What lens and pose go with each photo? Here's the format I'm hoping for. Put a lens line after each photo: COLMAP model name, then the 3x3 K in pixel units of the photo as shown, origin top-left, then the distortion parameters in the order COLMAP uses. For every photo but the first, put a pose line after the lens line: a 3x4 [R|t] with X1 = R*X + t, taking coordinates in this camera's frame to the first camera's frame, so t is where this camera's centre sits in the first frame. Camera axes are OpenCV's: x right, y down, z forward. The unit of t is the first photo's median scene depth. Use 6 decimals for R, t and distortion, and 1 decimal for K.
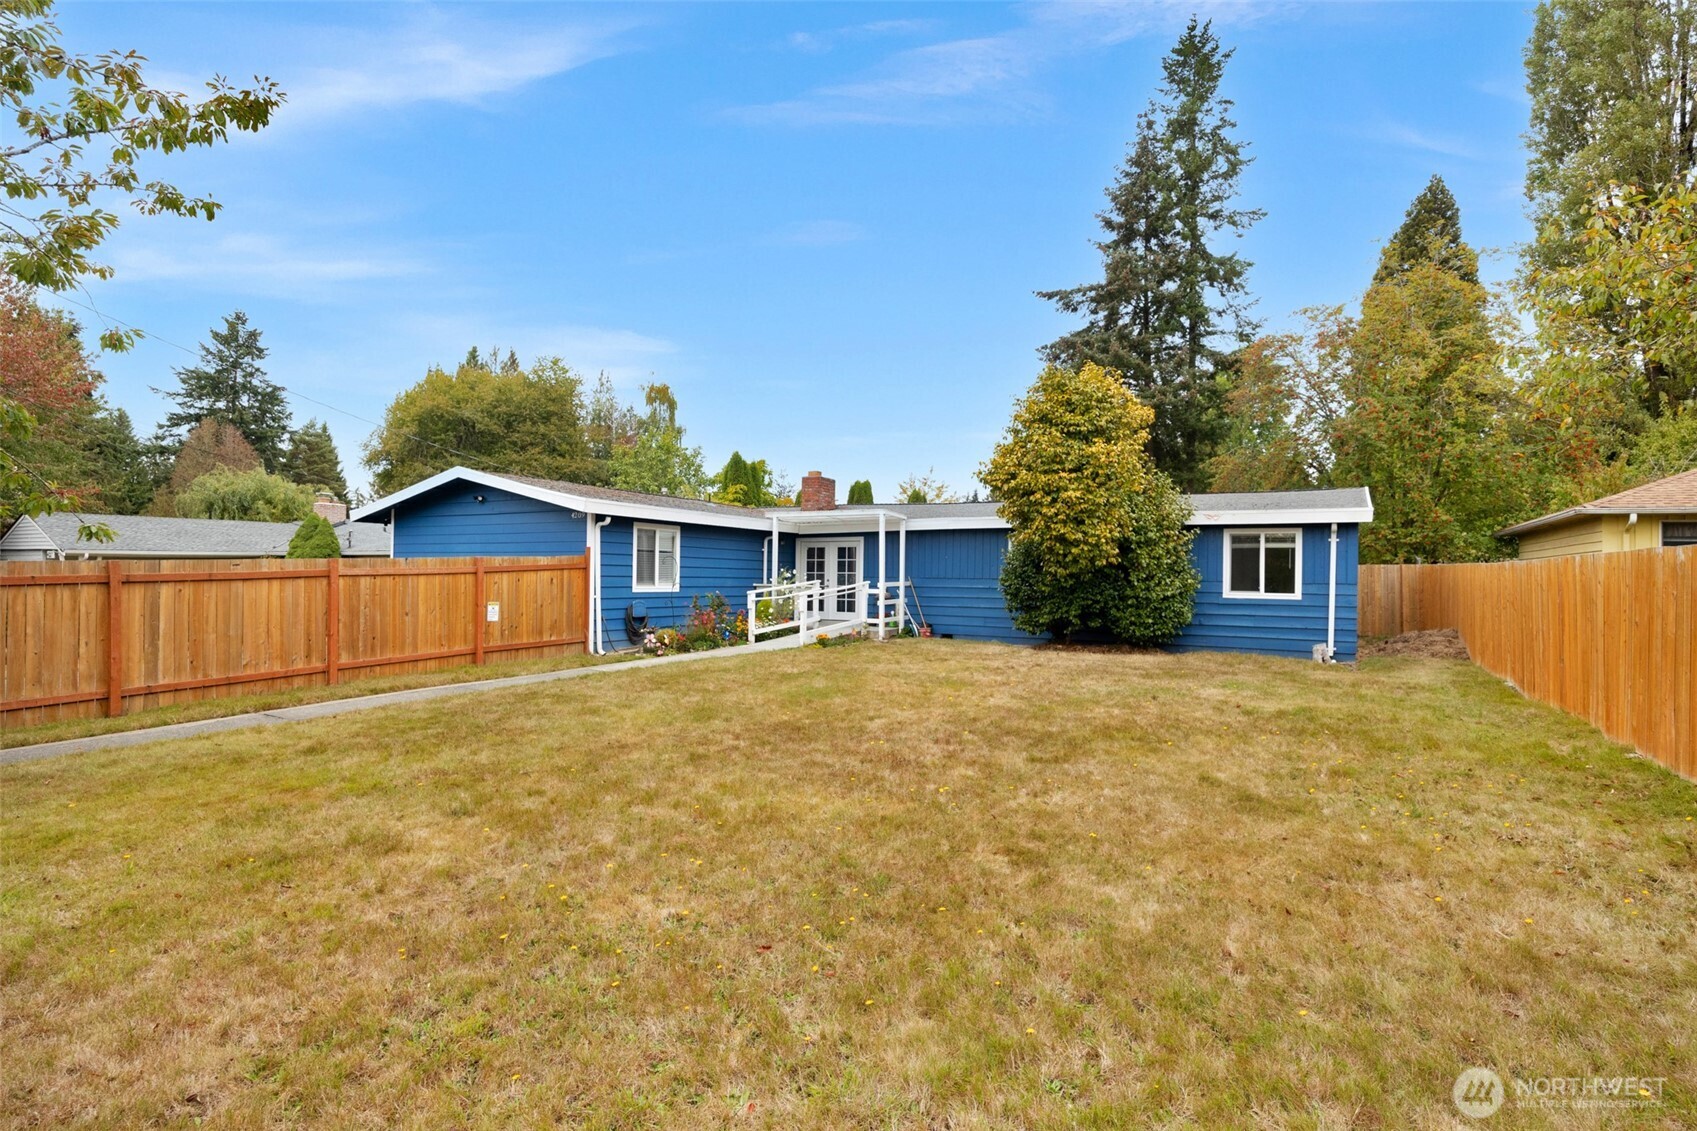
lens RADIAL K [[808.7, 0, 845.4], [0, 808.7, 560.7], [0, 0, 1]] dist [-0.017451, -0.000440]
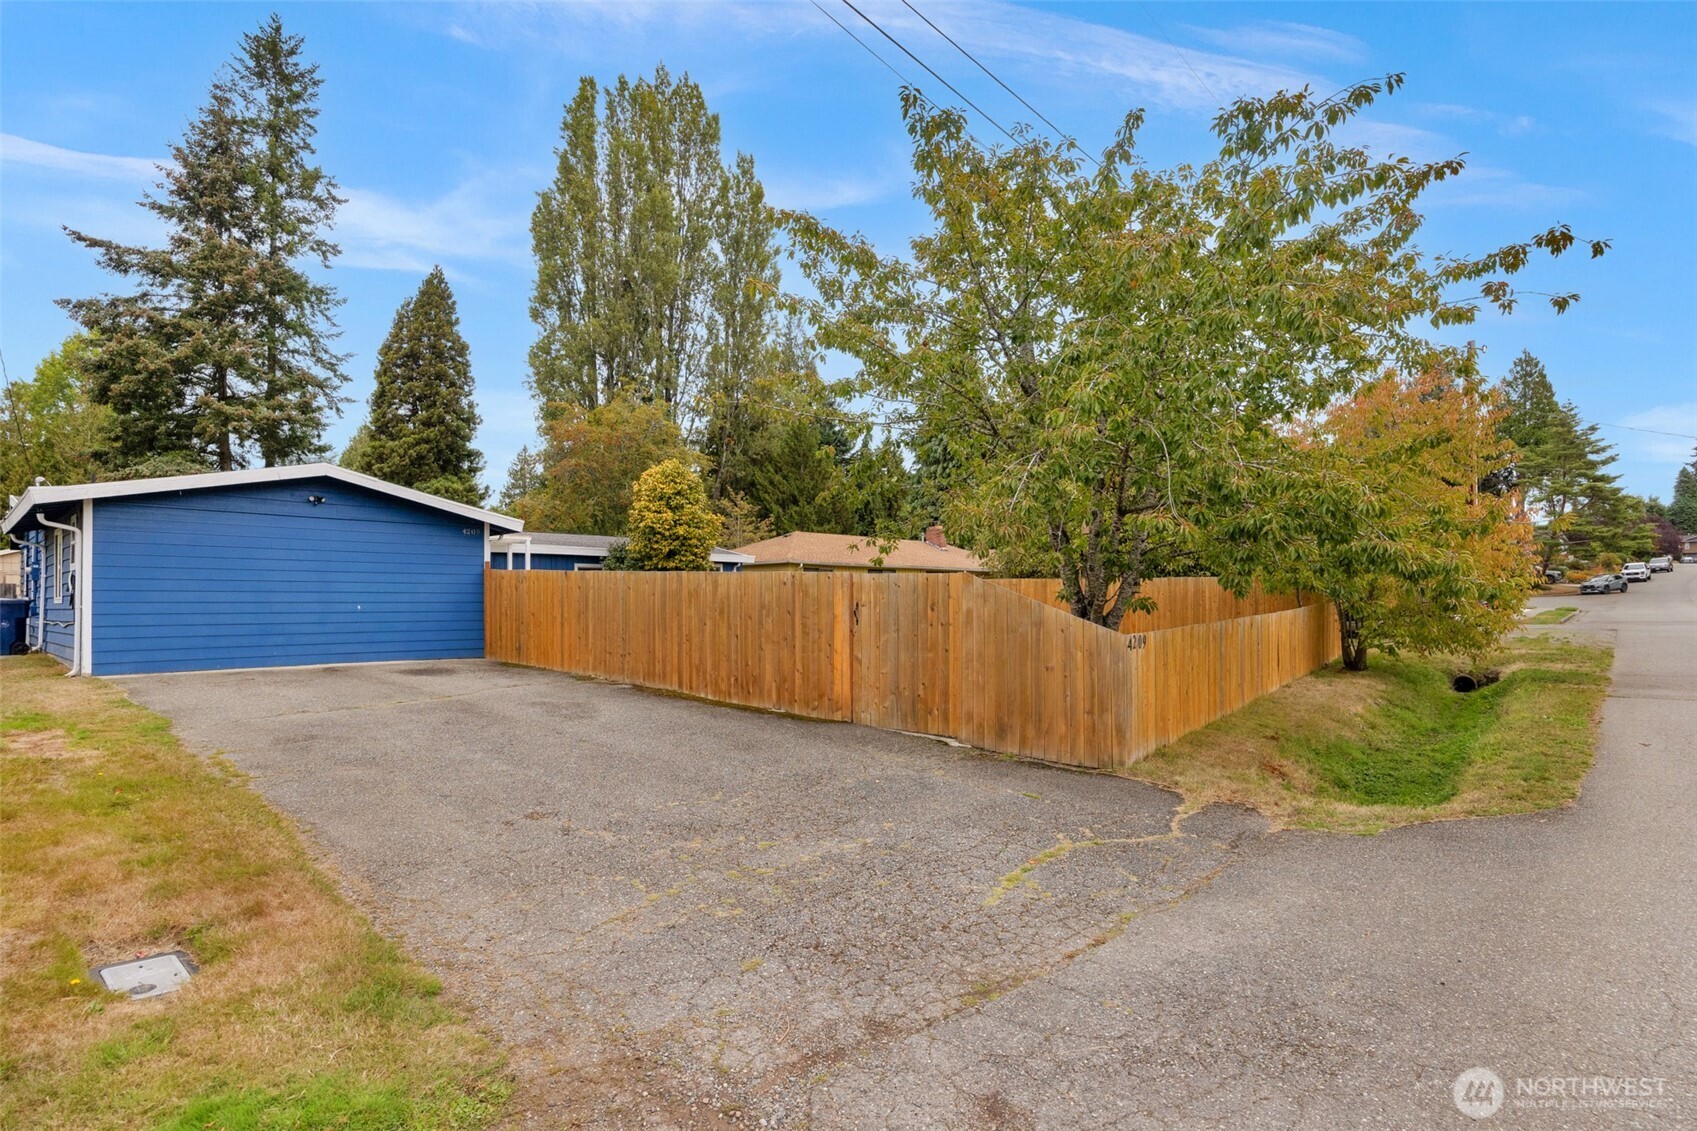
lens RADIAL K [[875.0, 0, 860.2], [0, 875.0, 593.6], [0, 0, 1]] dist [-0.013211, 0.000070]
pose [[0.207900, -0.003471, 0.978144, -1.322050], [-0.010421, 0.999929, 0.005763, 0.012617], [-0.978095, -0.011391, 0.207849, 0.250453]]
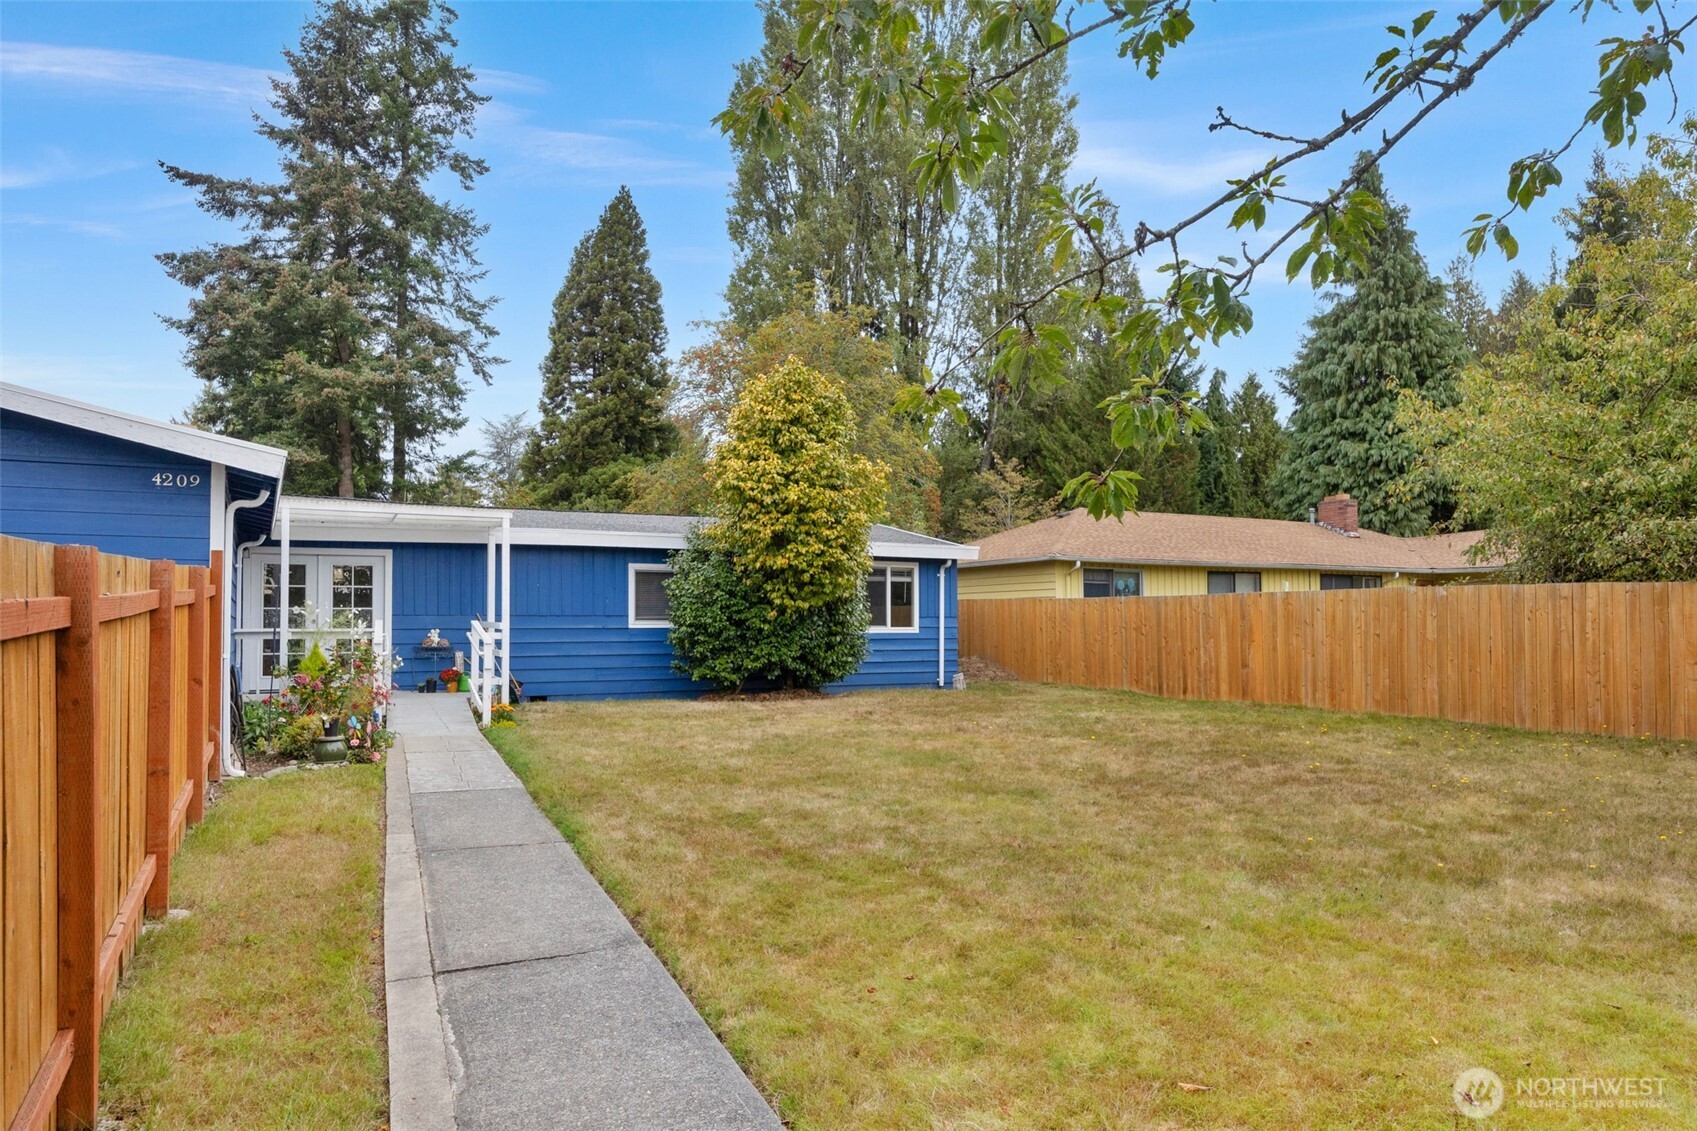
lens RADIAL K [[1082.4, 0, 843.8], [0, 1082.4, 595.3], [0, 0, 1]] dist [-0.020632, 0.001142]
pose [[0.517497, 0.007944, 0.855648, -0.641477], [-0.007641, 0.999960, -0.004663, 0.007679], [-0.855651, -0.004125, 0.517537, 0.354910]]
